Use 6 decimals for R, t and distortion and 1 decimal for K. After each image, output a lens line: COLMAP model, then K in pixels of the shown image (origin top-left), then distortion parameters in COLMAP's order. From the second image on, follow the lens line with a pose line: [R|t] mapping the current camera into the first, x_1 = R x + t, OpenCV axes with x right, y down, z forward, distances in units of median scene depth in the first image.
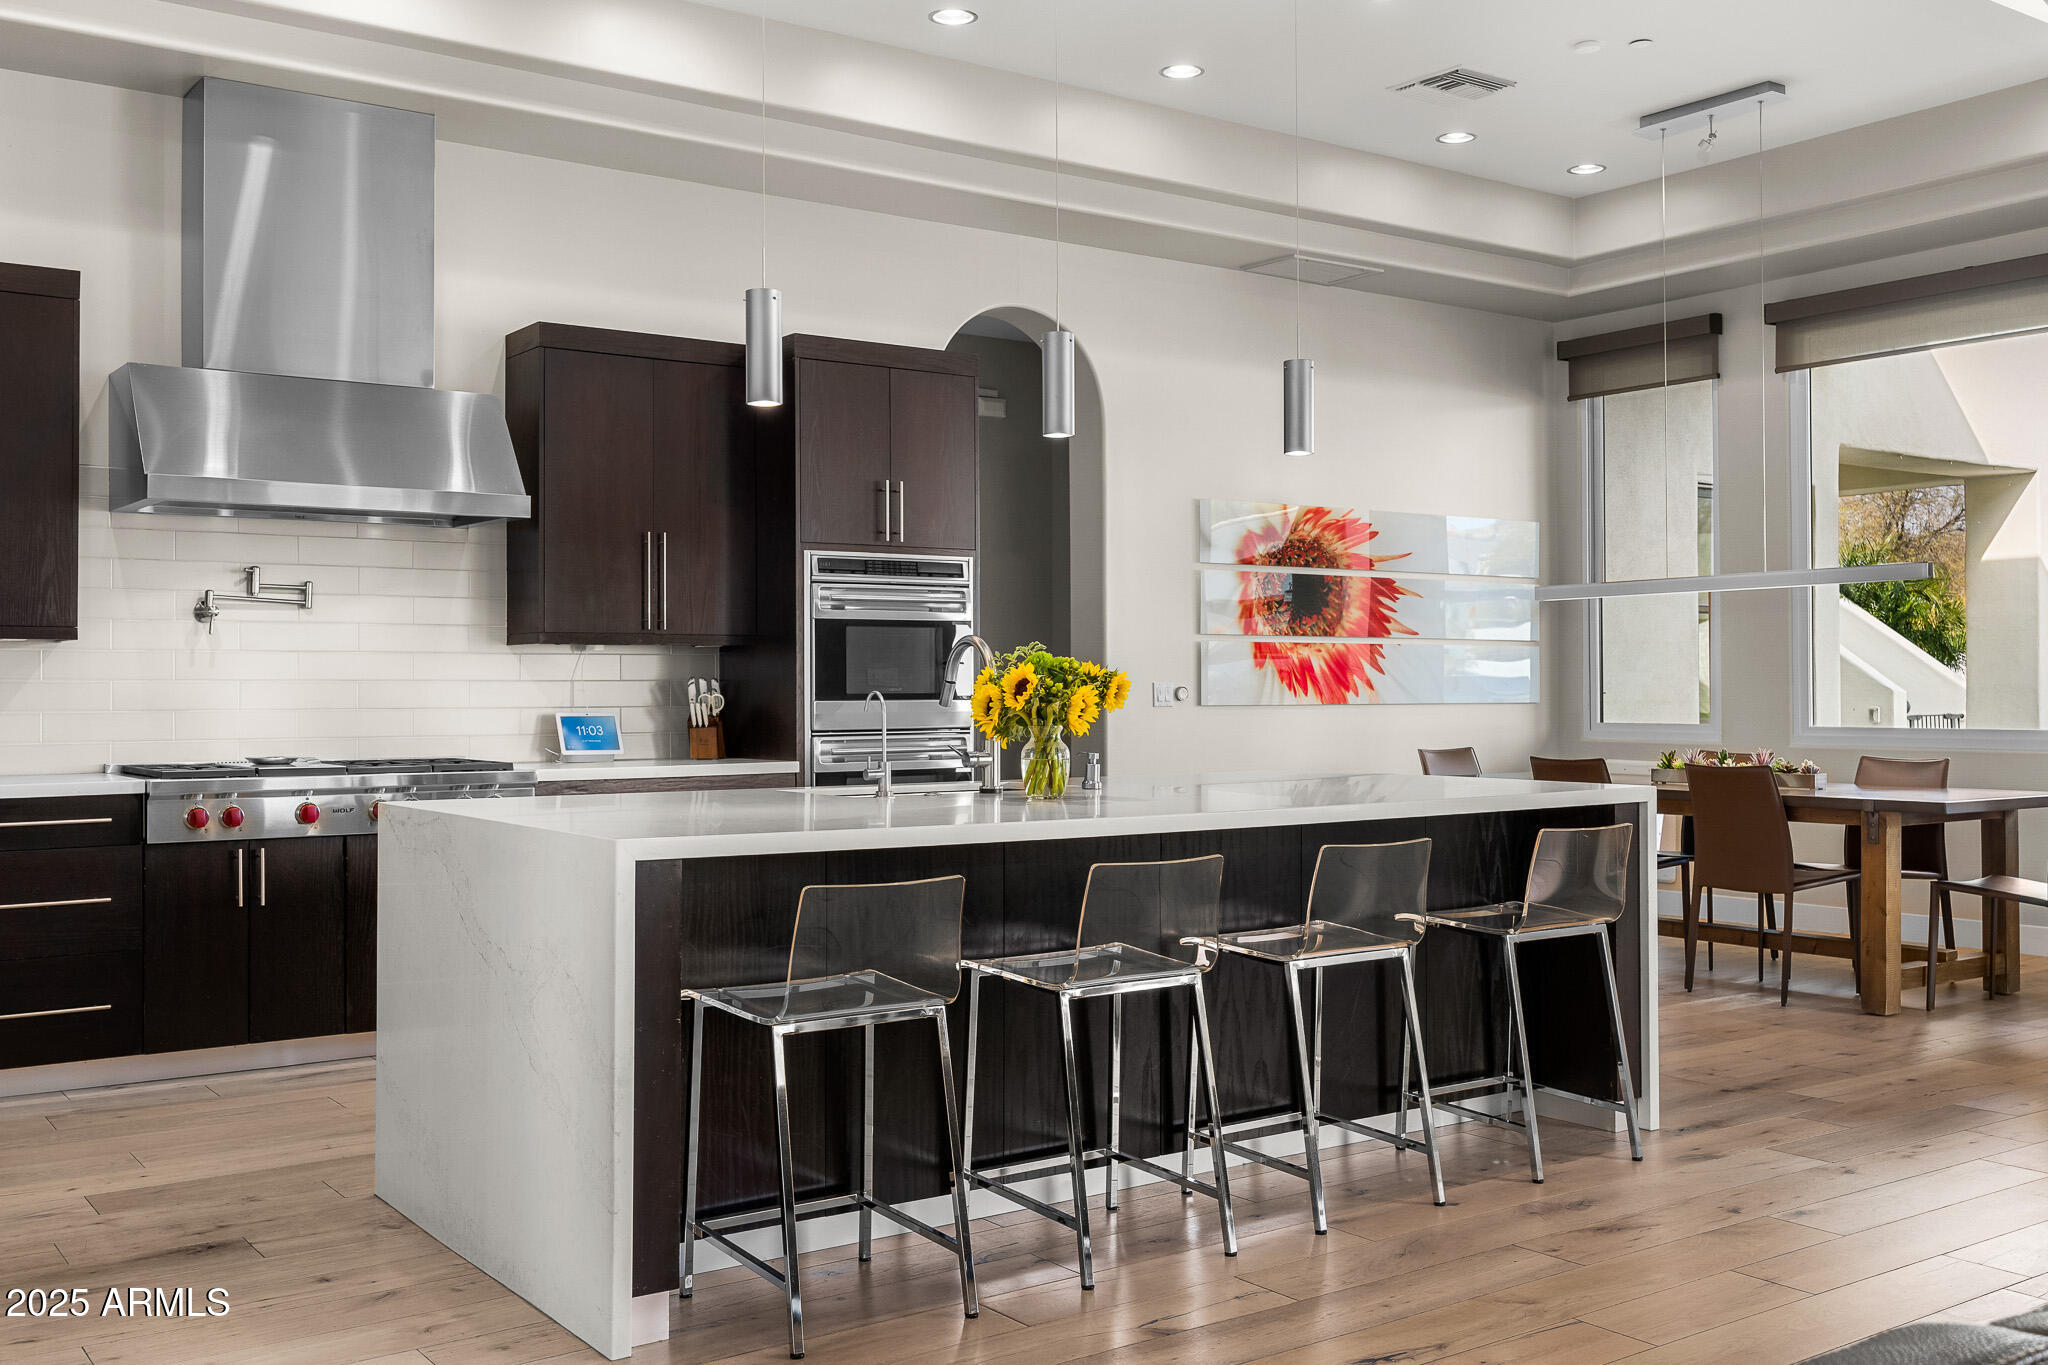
lens RADIAL K [[1917.2, 0, 1018.8], [0, 1917.2, 654.1], [0, 0, 1]] dist [-0.010067, 0.005442]
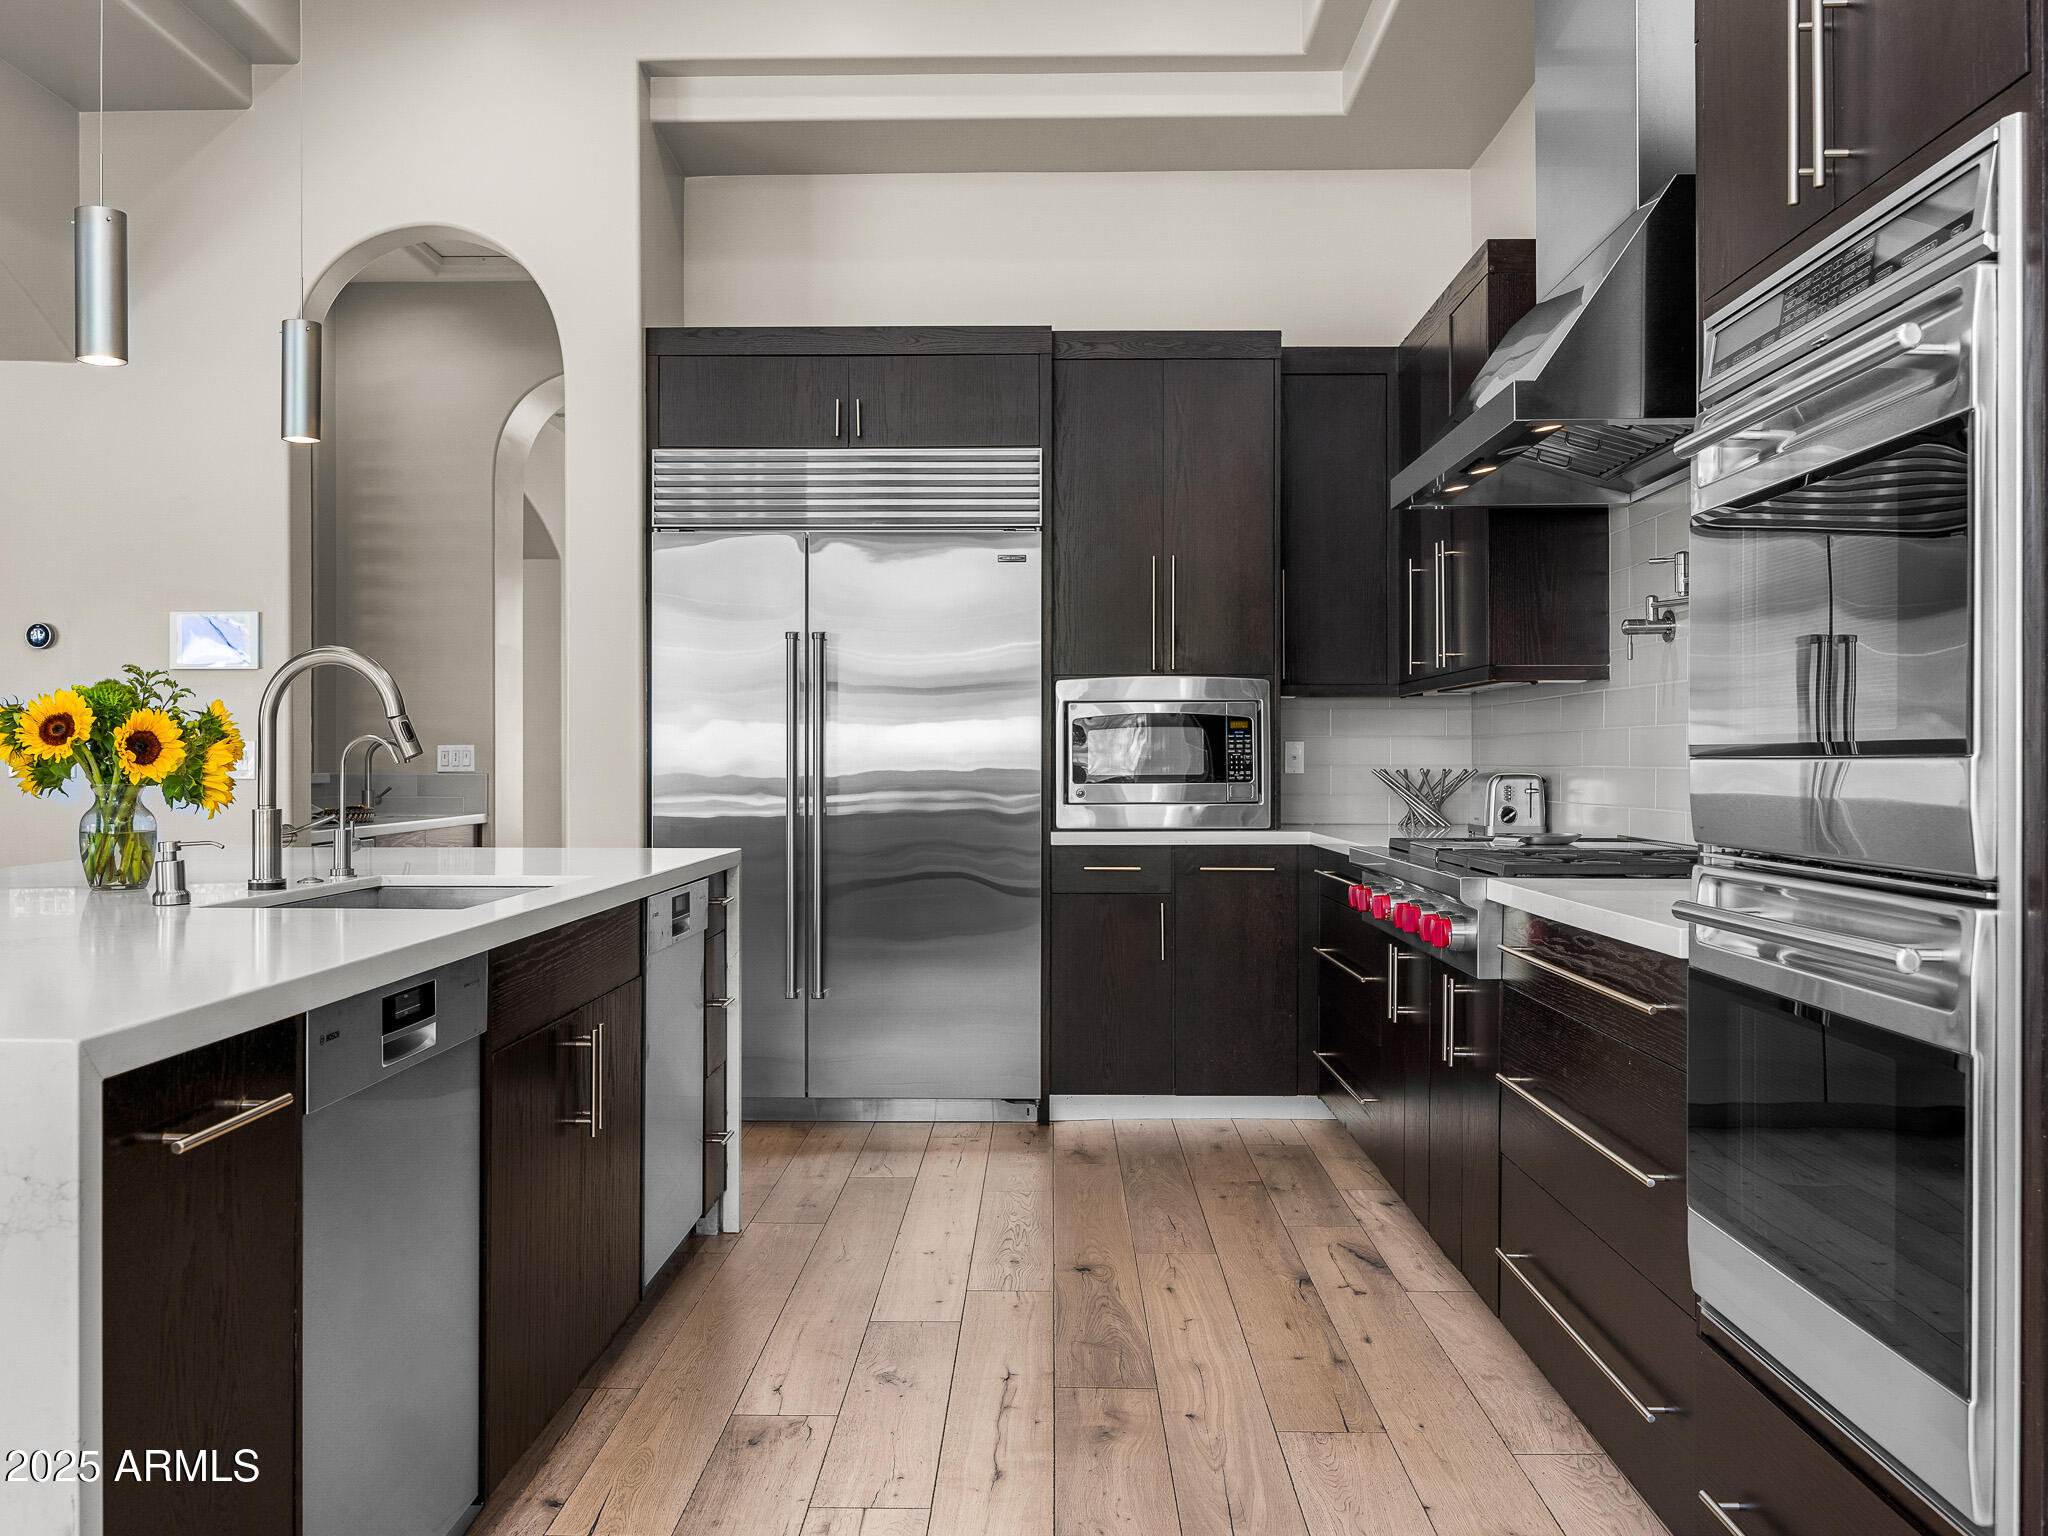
lens RADIAL K [[1837.5, 0, 1024.0], [0, 1837.5, 768.0], [0, 0, 1]] dist [-0.017459, -0.000790]
pose [[-0.601020, 0.008952, -0.799184, 0.216504], [0.019432, 0.999805, -0.003415, 0.023543], [0.798997, -0.017582, -0.601077, 1.048086]]
